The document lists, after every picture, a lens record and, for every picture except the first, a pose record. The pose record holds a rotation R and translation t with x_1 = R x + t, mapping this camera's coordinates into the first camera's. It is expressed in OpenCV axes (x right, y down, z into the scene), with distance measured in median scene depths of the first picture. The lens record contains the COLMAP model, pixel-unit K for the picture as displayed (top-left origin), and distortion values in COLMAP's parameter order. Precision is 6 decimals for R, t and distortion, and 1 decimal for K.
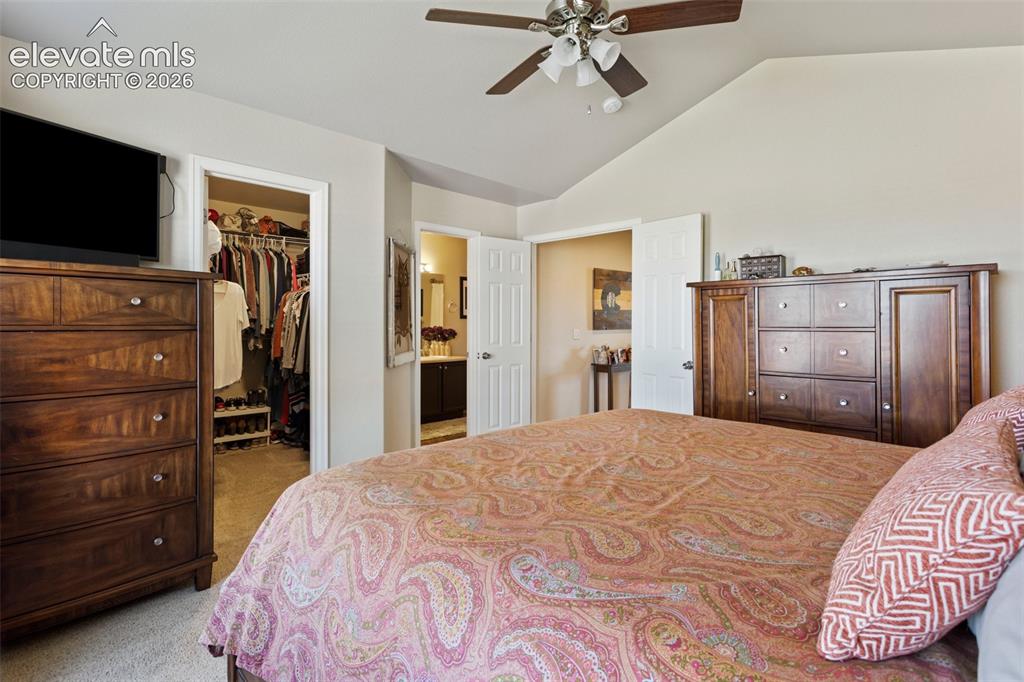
lens RADIAL K [[486.3, 0, 508.5], [0, 486.3, 326.5], [0, 0, 1]] dist [0.003316, 0.000544]
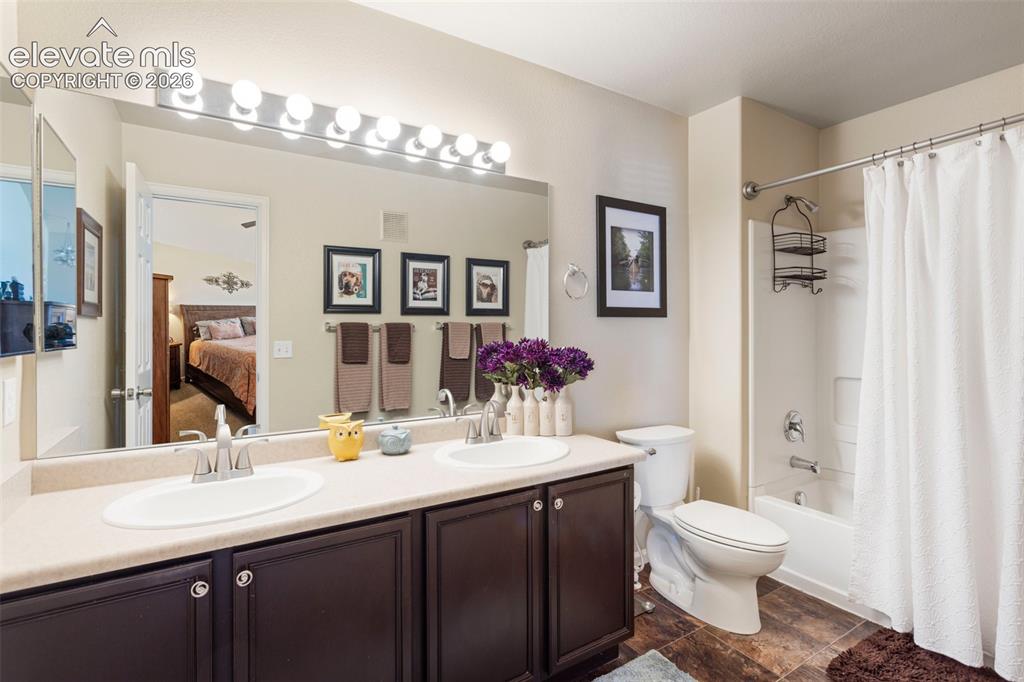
lens RADIAL K [[486.3, 0, 508.5], [0, 486.3, 326.5], [0, 0, 1]] dist [0.003316, 0.000544]
pose [[0.977407, 0.001450, -0.211359, -0.093380], [-0.001336, 0.999999, 0.000681, -0.009121], [0.211360, -0.000383, 0.977408, 0.687908]]
